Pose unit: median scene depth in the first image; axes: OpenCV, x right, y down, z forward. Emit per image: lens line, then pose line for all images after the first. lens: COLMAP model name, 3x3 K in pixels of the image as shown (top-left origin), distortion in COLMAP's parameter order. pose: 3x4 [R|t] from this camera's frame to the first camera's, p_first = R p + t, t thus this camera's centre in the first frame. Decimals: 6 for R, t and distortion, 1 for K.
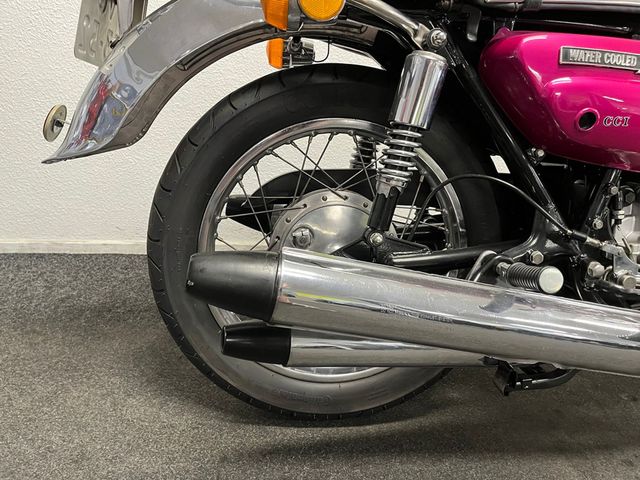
lens RADIAL K [[478.7, 0, 318.0], [0, 478.7, 245.8], [0, 0, 1]] dist [0.071292, -0.096964]
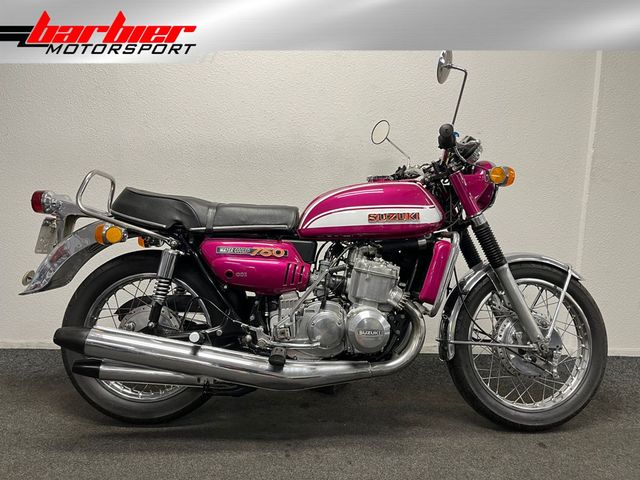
lens RADIAL K [[491.4, 0, 320.0], [0, 491.4, 240.0], [0, 0, 1]] dist [0.063332, -0.106466]
pose [[0.996188, -0.027006, -0.082943, 1.000234], [0.003666, 0.962990, -0.269513, 0.207315], [0.087152, 0.268182, 0.959418, -1.149125]]
